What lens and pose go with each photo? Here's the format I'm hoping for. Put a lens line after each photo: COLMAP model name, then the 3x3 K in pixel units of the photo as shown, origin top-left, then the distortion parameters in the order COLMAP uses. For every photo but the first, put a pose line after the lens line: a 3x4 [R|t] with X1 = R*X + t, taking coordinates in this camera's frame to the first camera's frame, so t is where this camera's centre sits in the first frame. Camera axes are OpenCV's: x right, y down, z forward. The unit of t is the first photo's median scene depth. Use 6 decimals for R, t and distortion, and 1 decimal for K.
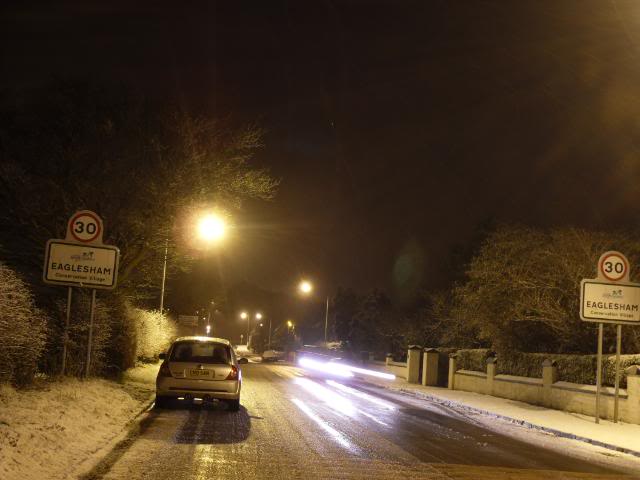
lens RADIAL K [[847.4, 0, 320.1], [0, 847.4, 241.7], [0, 0, 1]] dist [-0.033823, 0.000000]
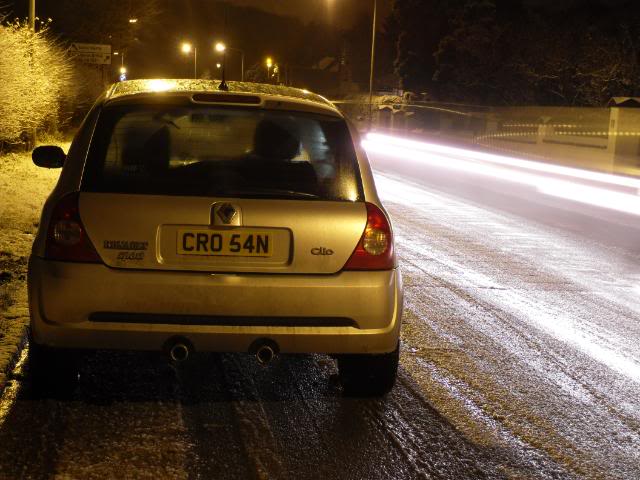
lens RADIAL K [[1421.0, 0, 319.0], [0, 1421.0, 240.0], [0, 0, 1]] dist [0.362793, 0.000000]
pose [[0.999847, -0.016537, 0.005737, -0.108796], [0.014890, 0.975863, 0.217875, 0.066674], [-0.009201, -0.217756, 0.975960, 0.577160]]
